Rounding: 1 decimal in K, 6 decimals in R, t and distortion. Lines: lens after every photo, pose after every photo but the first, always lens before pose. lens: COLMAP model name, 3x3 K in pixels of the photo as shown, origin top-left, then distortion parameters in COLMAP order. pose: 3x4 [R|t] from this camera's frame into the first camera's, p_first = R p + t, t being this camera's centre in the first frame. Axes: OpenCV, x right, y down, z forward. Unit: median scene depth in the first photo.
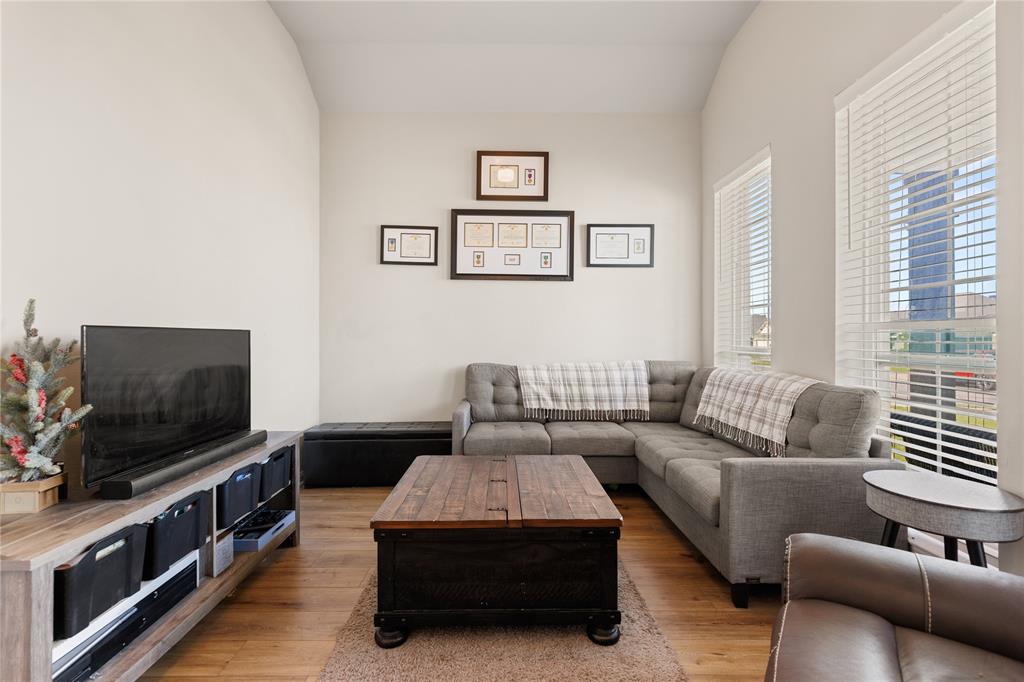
lens RADIAL K [[465.2, 0, 512.8], [0, 465.2, 334.2], [0, 0, 1]] dist [0.019468, 0.000824]
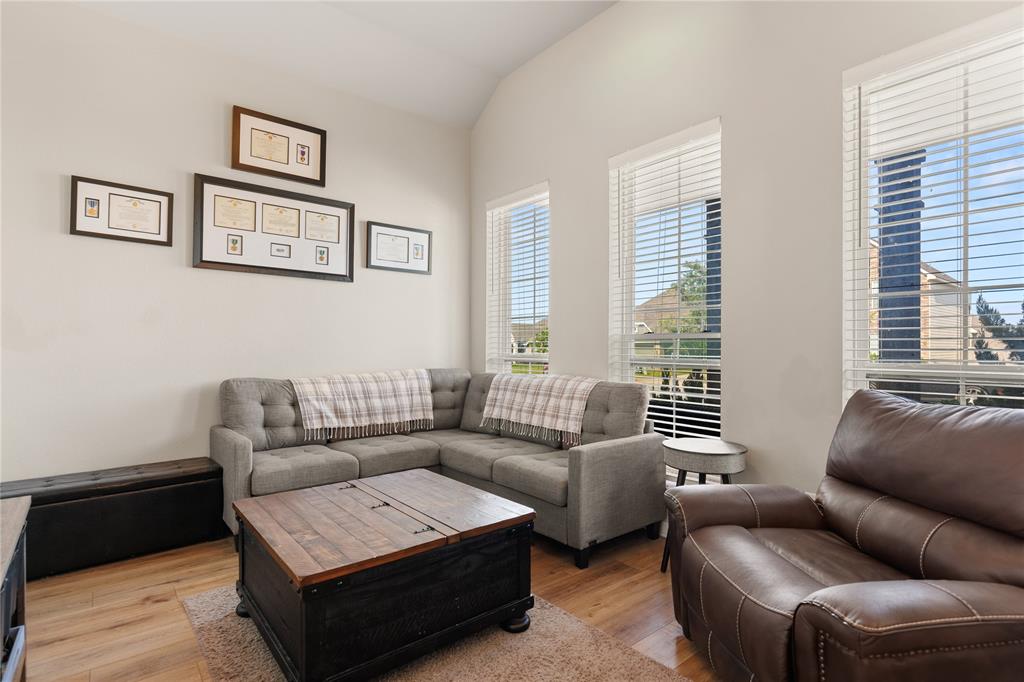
lens RADIAL K [[507.5, 0, 512.6], [0, 507.5, 344.9], [0, 0, 1]] dist [0.006755, -0.000538]
pose [[0.784806, 0.000158, 0.619741, -0.248200], [-0.003805, 0.999982, 0.004564, 0.000345], [-0.619730, -0.005940, 0.784793, 0.047032]]
